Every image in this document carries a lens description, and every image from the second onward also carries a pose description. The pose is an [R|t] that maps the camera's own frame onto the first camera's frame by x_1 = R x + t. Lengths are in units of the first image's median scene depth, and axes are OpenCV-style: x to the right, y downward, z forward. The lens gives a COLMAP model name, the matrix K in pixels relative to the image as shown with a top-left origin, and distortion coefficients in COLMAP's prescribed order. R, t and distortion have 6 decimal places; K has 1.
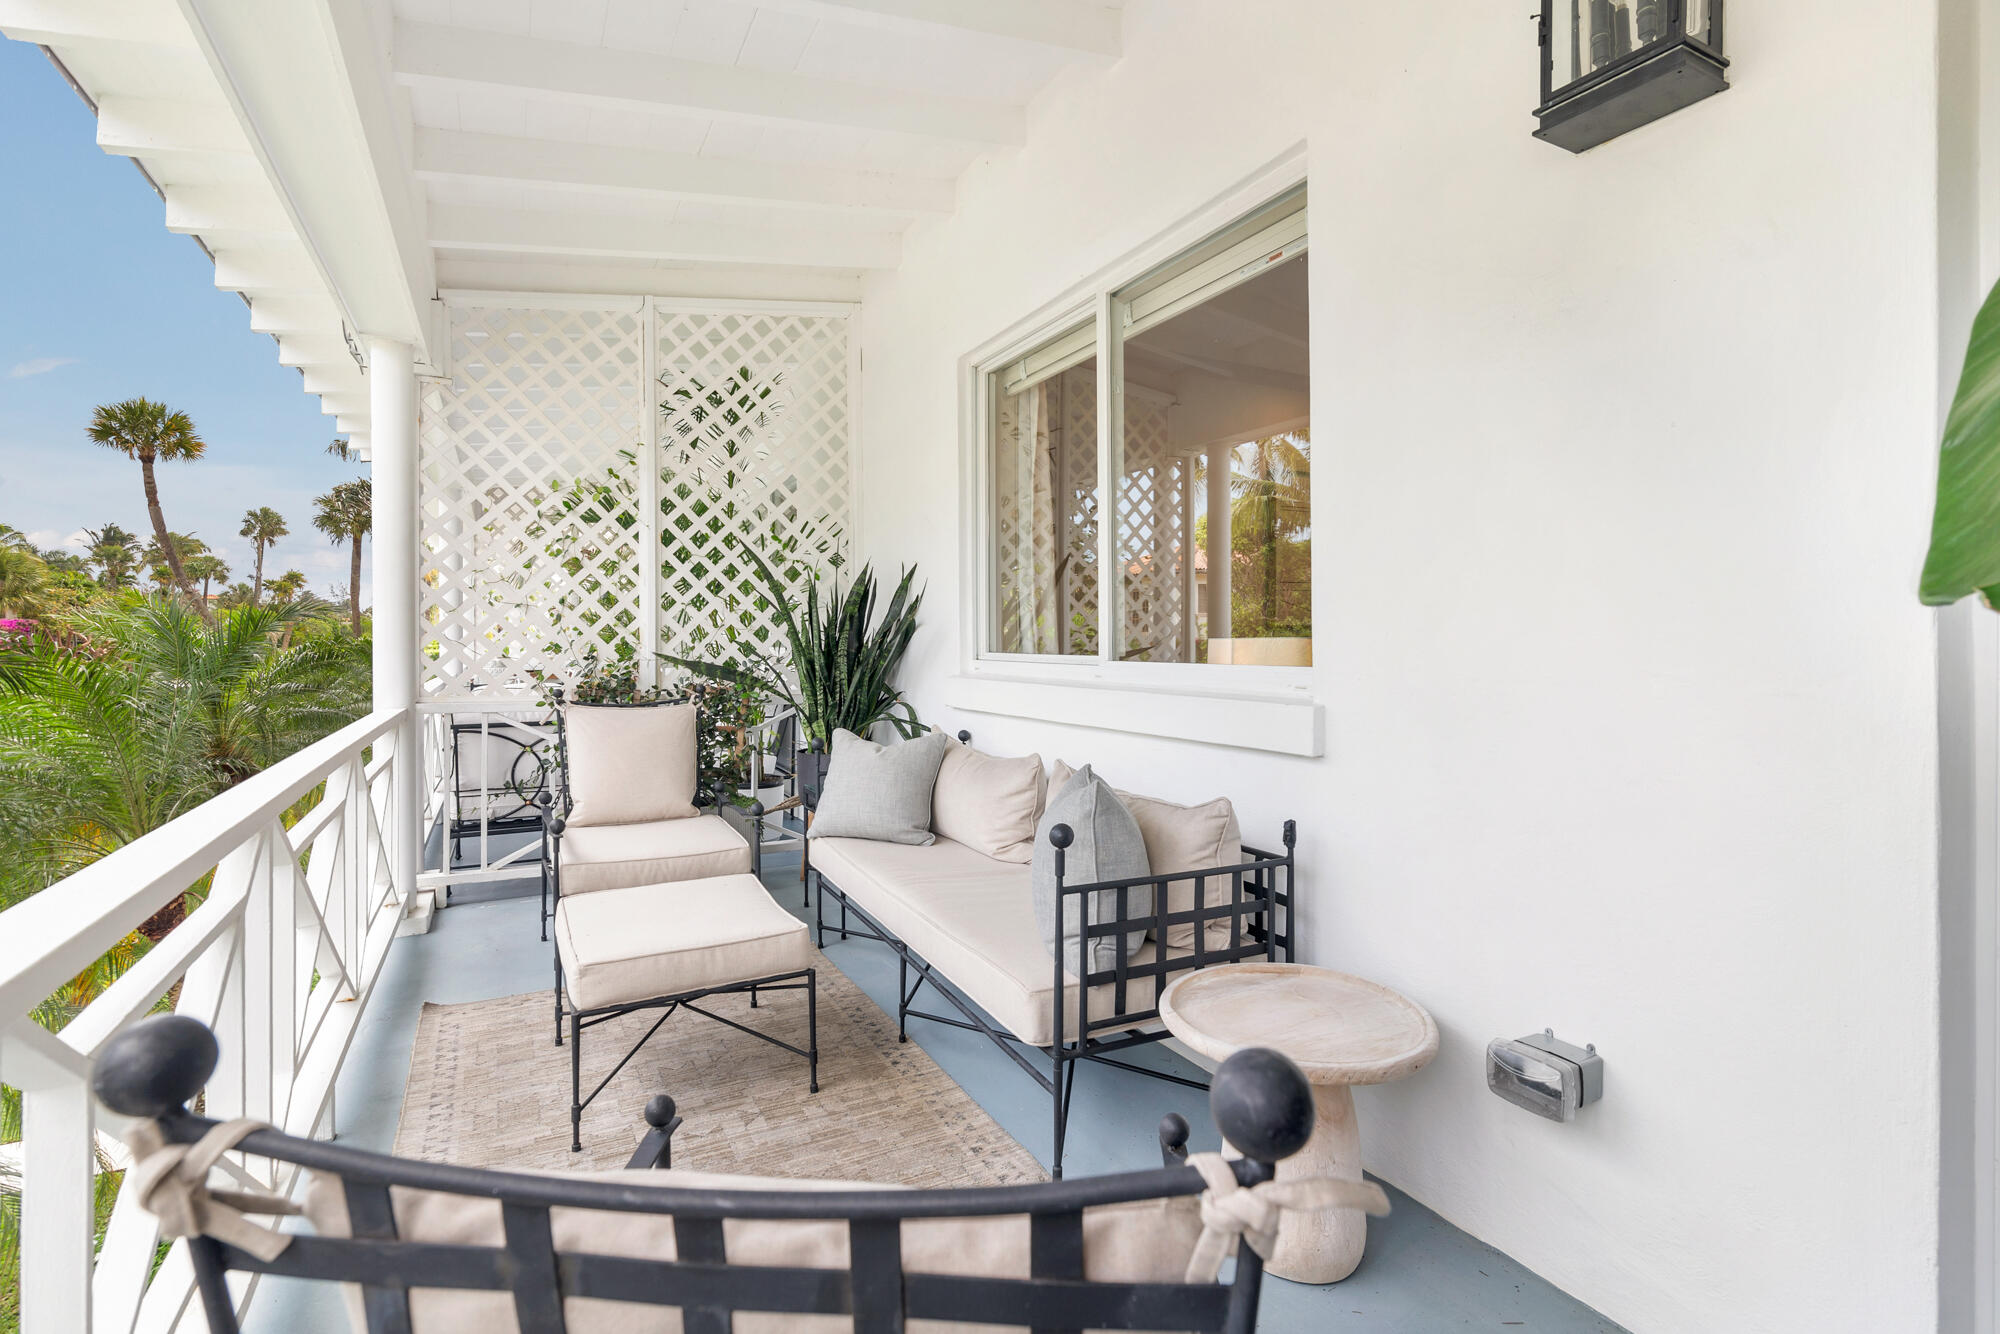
lens RADIAL K [[919.5, 0, 1002.2], [0, 919.5, 647.2], [0, 0, 1]] dist [-0.001753, 0.000049]
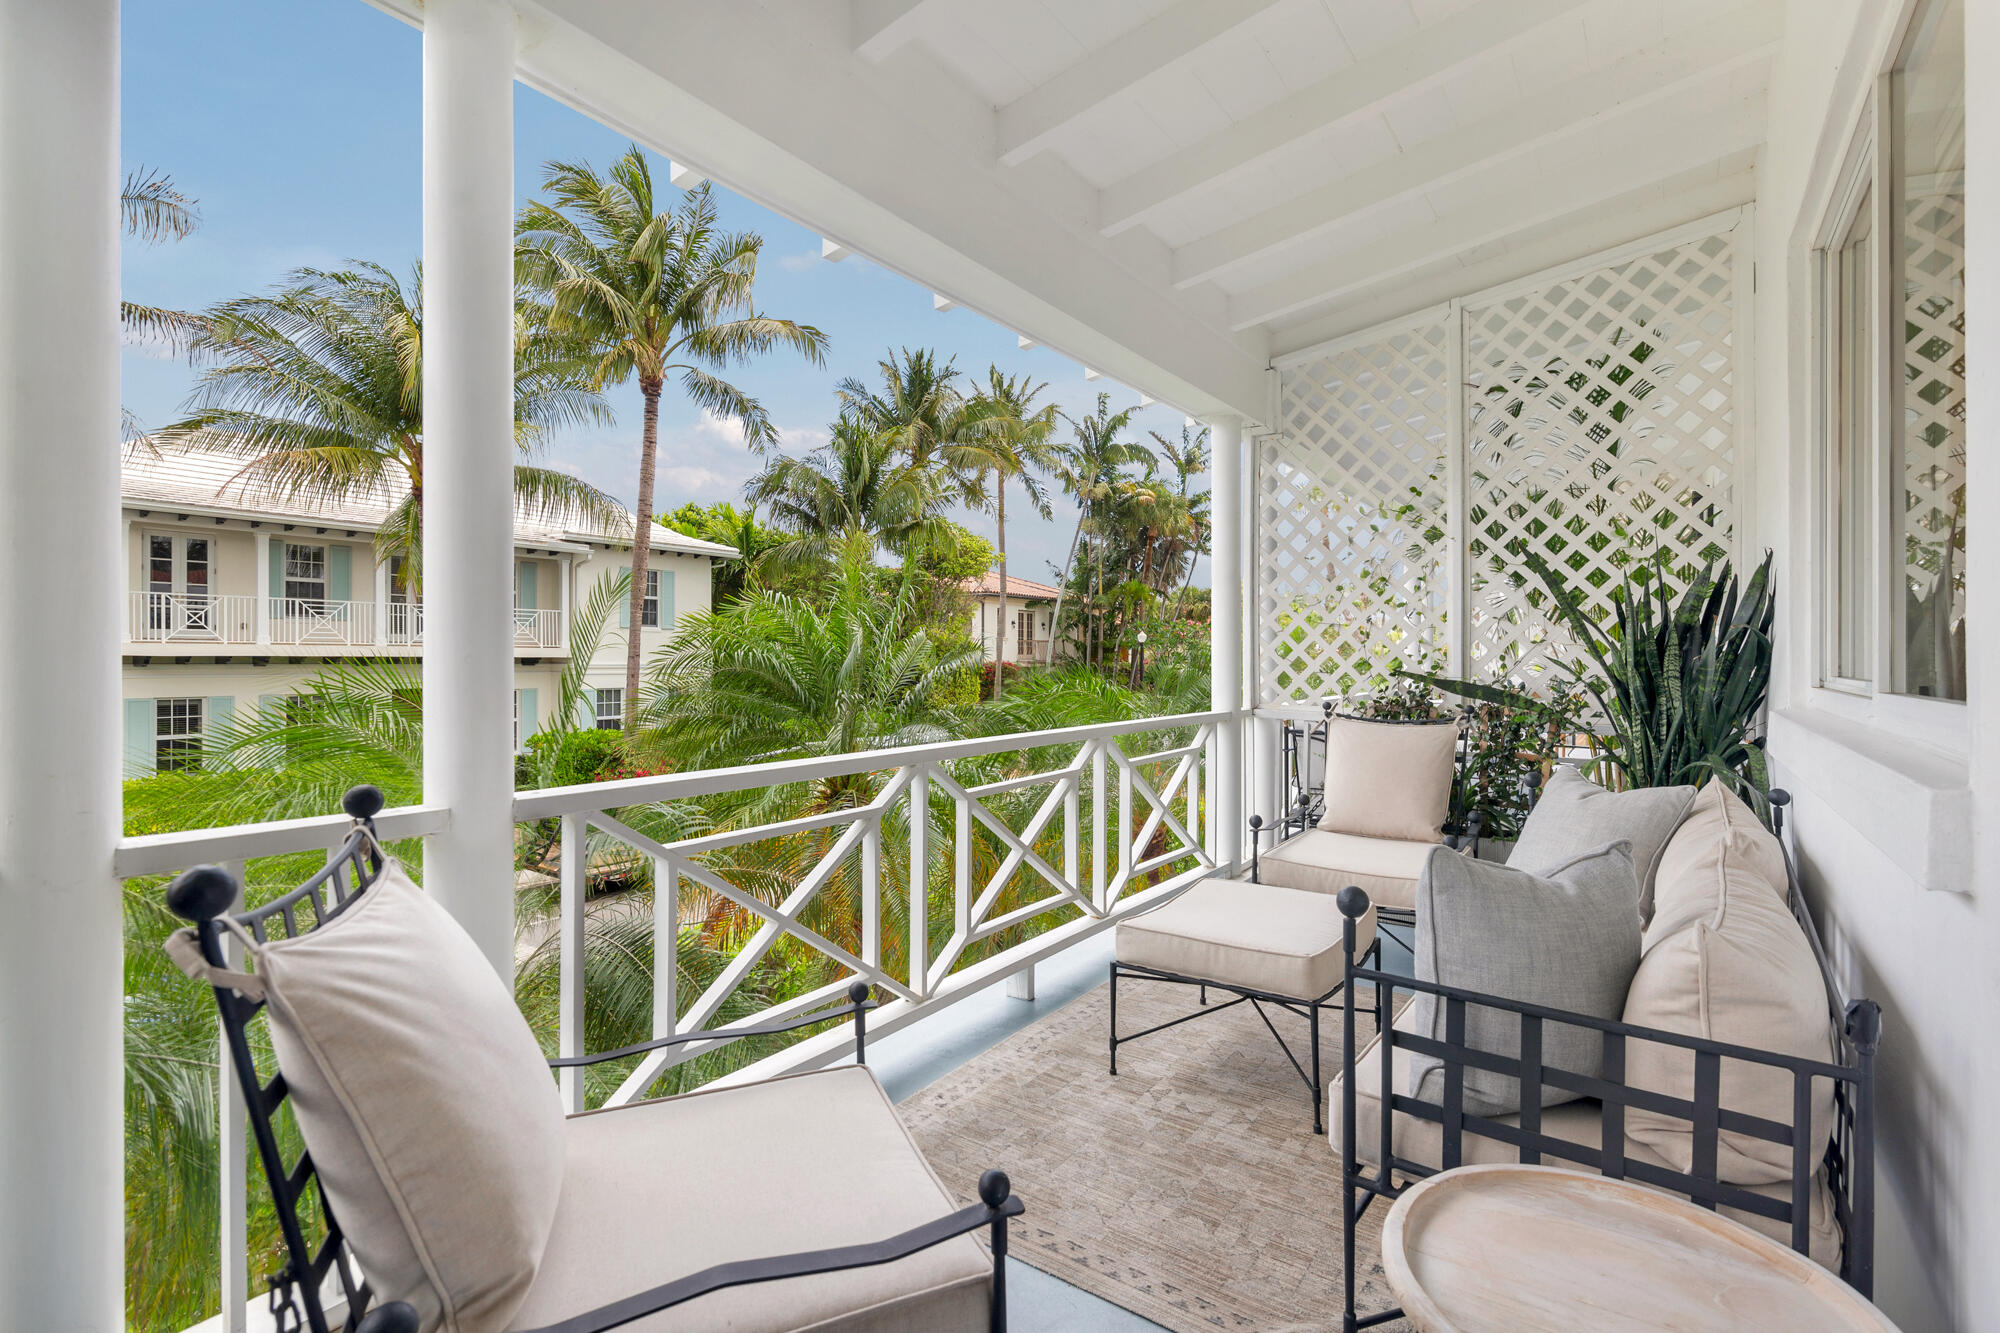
lens RADIAL K [[919.5, 0, 1005.0], [0, 919.5, 662.2], [0, 0, 1]] dist [-0.001753, 0.000049]
pose [[0.443491, 0.008918, -0.896234, 0.482731], [-0.010051, 0.999937, 0.004977, -0.004751], [0.896222, 0.006801, 0.443553, 0.275160]]
